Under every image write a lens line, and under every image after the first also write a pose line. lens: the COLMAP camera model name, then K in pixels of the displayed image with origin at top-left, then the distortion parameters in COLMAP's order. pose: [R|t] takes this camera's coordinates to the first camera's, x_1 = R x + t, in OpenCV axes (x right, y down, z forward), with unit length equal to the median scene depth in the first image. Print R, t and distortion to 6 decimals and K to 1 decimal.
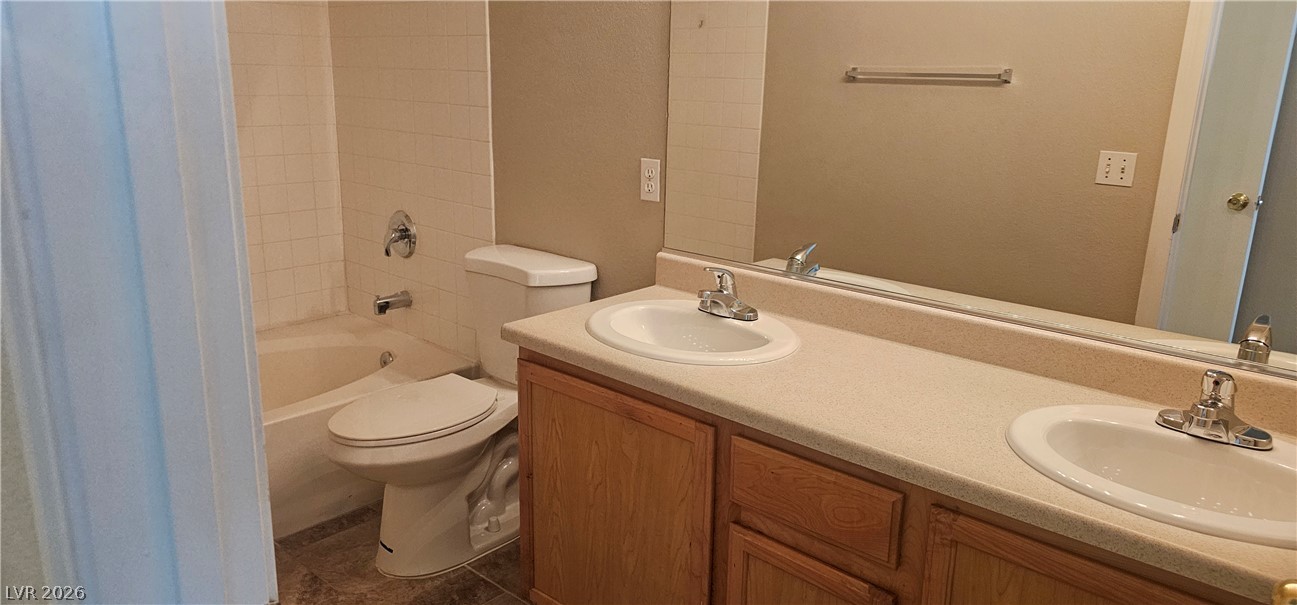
lens RADIAL K [[870.8, 0, 648.5], [0, 870.8, 302.5], [0, 0, 1]] dist [0.022898, -0.005781]
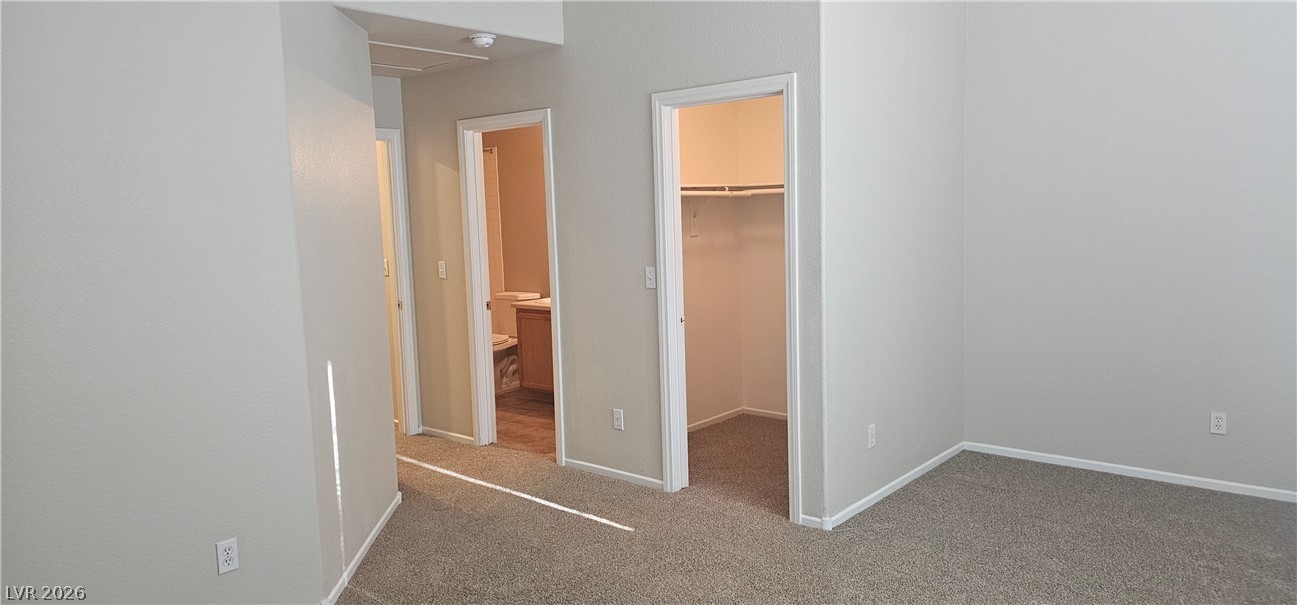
lens RADIAL K [[870.8, 0, 648.5], [0, 870.8, 302.5], [0, 0, 1]] dist [0.022898, -0.005781]
pose [[0.998236, -0.056663, 0.017699, 0.224251], [0.058697, 0.986668, -0.151793, 0.433292], [-0.008862, 0.152565, 0.988254, -1.733120]]
